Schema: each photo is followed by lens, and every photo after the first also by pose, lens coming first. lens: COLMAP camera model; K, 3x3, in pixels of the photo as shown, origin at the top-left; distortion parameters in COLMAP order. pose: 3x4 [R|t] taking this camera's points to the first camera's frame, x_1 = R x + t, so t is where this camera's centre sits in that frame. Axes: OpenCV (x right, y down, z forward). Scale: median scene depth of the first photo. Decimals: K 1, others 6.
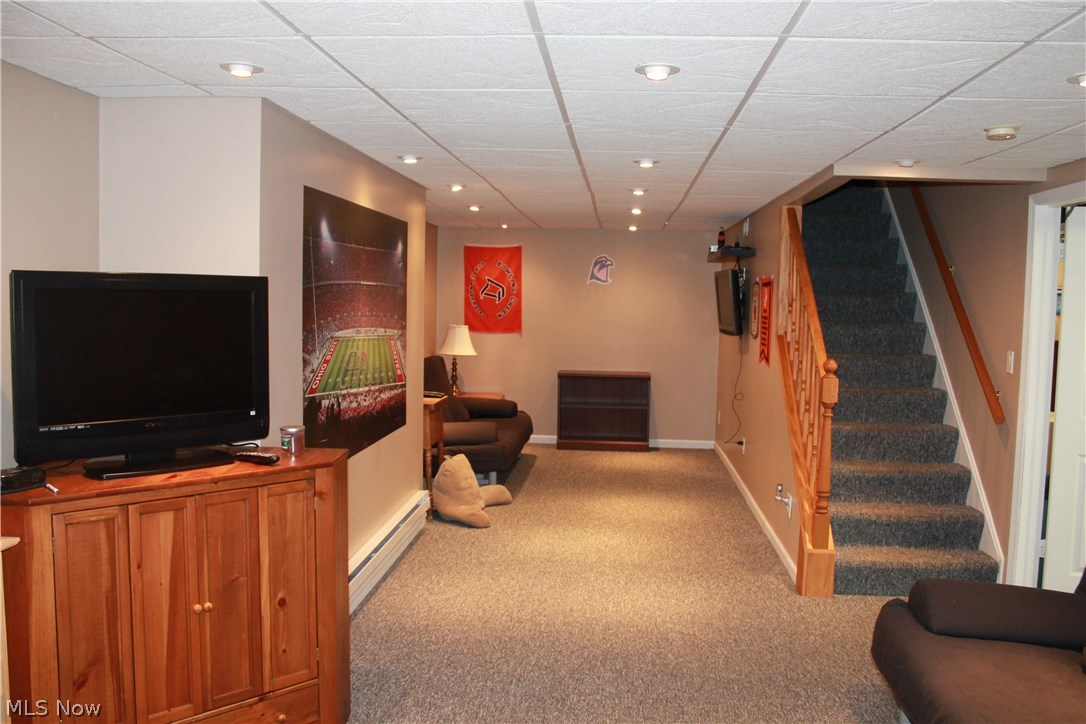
lens RADIAL K [[909.3, 0, 545.1], [0, 909.3, 366.3], [0, 0, 1]] dist [-0.132291, -0.005880]
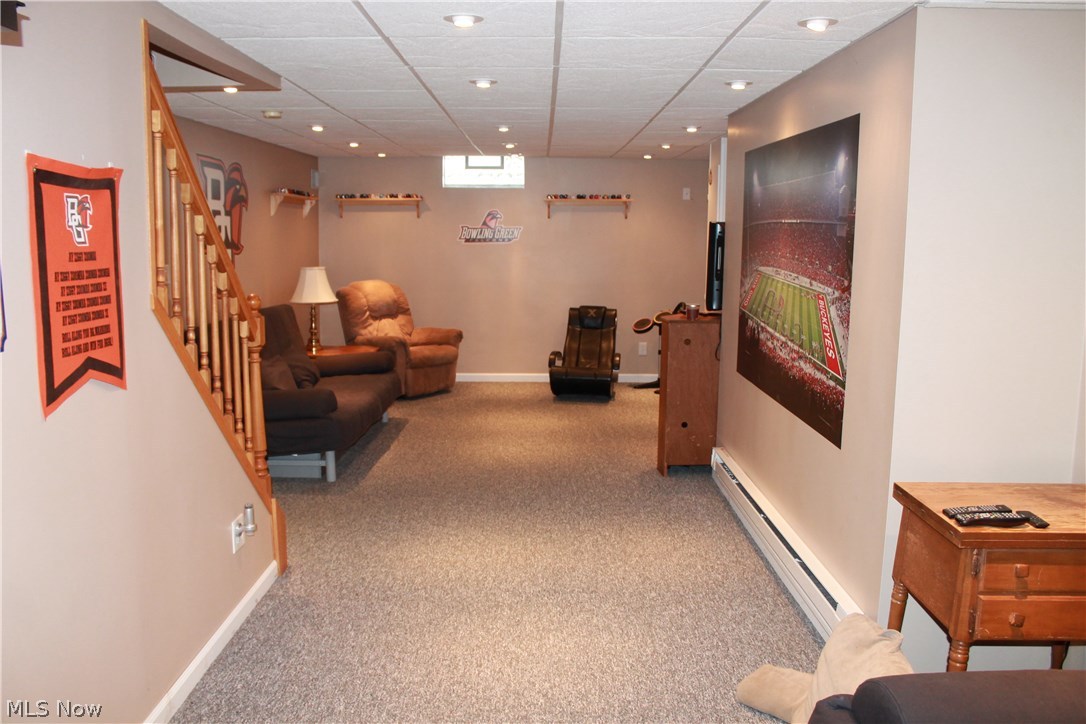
lens RADIAL K [[909.3, 0, 543.5], [0, 909.3, 361.2], [0, 0, 1]] dist [-0.132291, -0.005880]
pose [[-0.995772, -0.018155, -0.090049, 0.118192], [-0.037800, 0.974419, 0.221539, -0.139937], [0.083724, 0.224007, -0.970985, 1.813213]]
